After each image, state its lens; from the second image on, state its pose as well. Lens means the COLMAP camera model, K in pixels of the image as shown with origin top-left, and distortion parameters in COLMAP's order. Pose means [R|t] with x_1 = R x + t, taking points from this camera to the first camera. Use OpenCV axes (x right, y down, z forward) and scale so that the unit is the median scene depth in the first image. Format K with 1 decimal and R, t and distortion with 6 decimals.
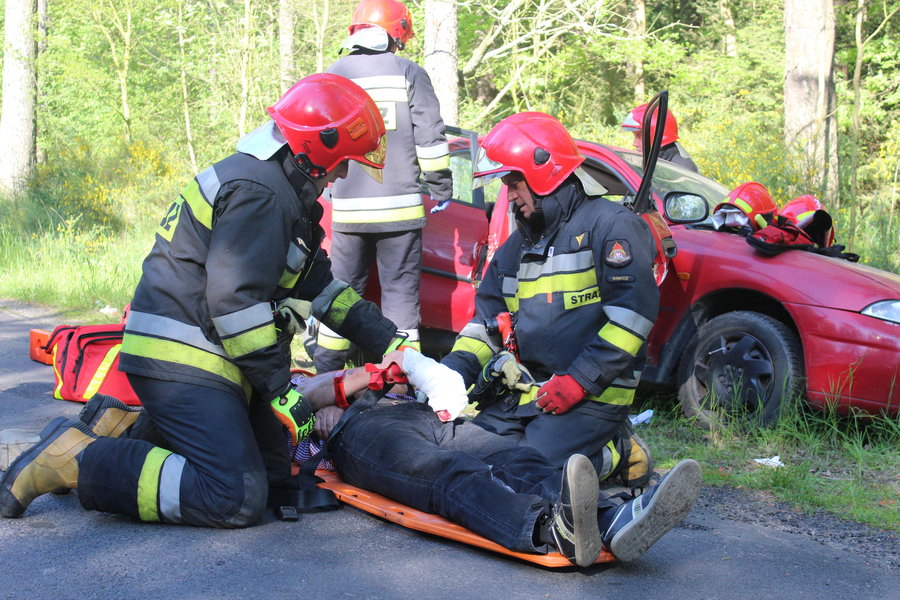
lens RADIAL K [[1459.5, 0, 450.0], [0, 1459.5, 300.0], [0, 0, 1]] dist [0.001143, 0.138861]
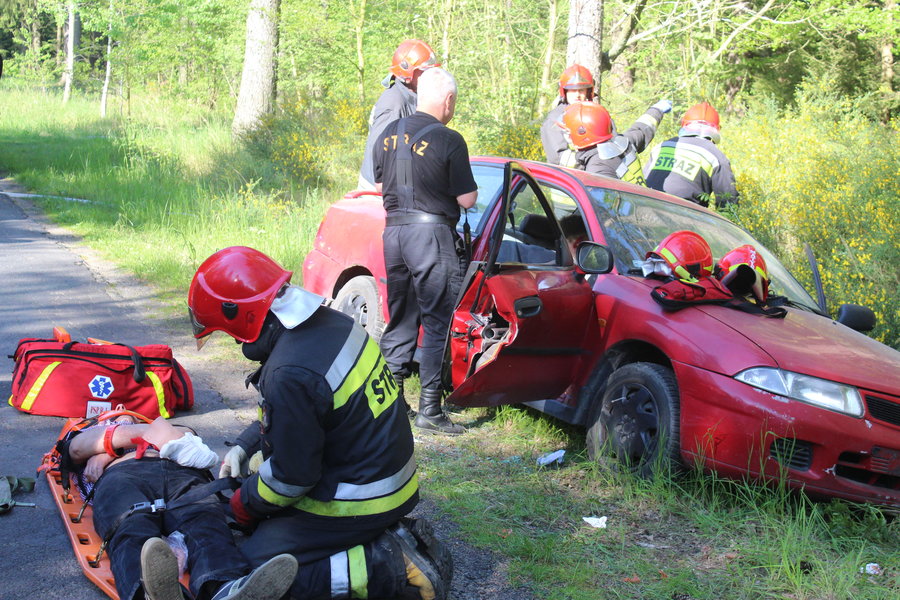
lens RADIAL K [[1552.2, 0, 450.0], [0, 1552.2, 300.0], [0, 0, 1]] dist [0.011544, 0.053160]
pose [[0.972026, 0.057238, -0.227792, 0.294822], [-0.046579, 0.997565, 0.051903, -0.081177], [0.230208, -0.039840, 0.972326, -0.077855]]
